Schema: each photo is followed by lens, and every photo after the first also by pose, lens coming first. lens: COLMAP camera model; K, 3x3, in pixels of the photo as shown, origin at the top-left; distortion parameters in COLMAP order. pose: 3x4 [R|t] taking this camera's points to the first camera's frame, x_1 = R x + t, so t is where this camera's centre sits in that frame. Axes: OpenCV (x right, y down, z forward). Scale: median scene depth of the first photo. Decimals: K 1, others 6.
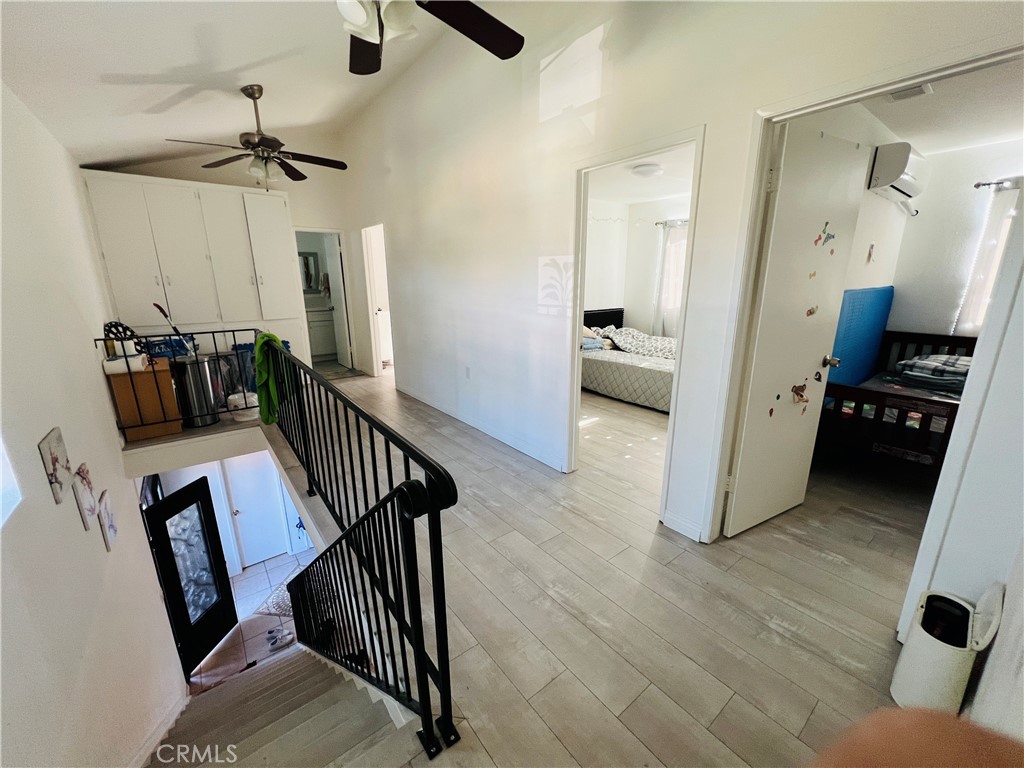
lens RADIAL K [[409.0, 0, 509.9], [0, 409.0, 383.6], [0, 0, 1]] dist [-0.001169, 0.000137]
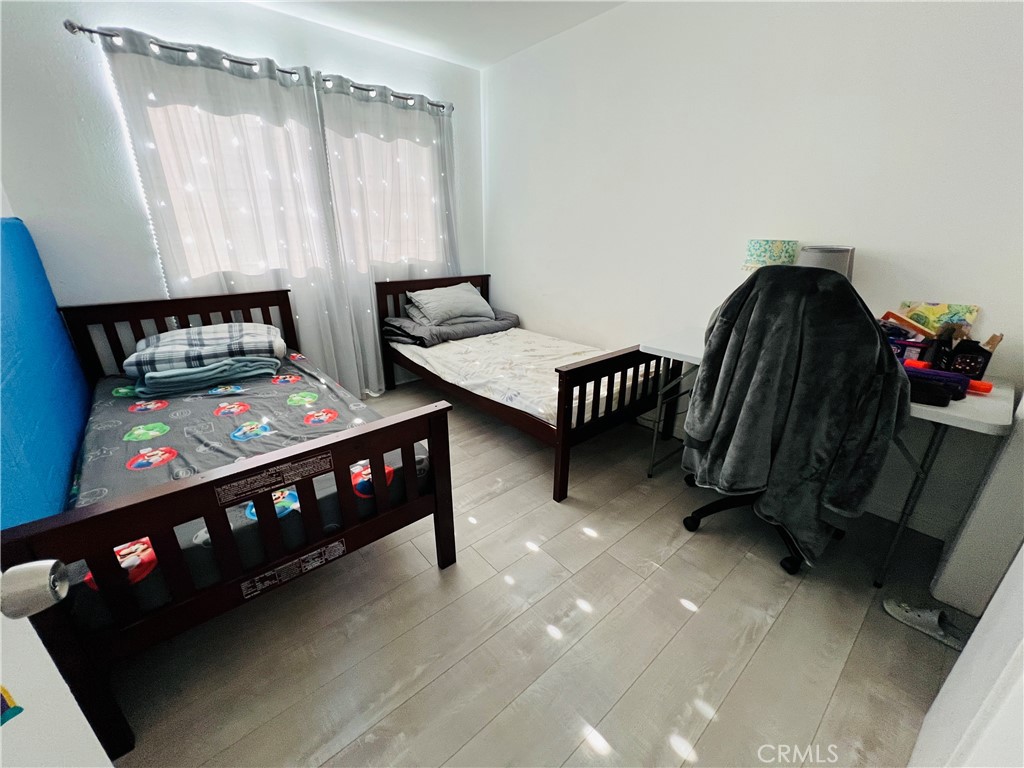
lens RADIAL K [[409.0, 0, 509.9], [0, 409.0, 383.6], [0, 0, 1]] dist [-0.001169, 0.000137]
pose [[-0.041010, -0.348795, 0.936301, 0.530632], [0.248152, 0.904173, 0.347695, -0.114088], [-0.967853, 0.246604, 0.049475, 0.627455]]
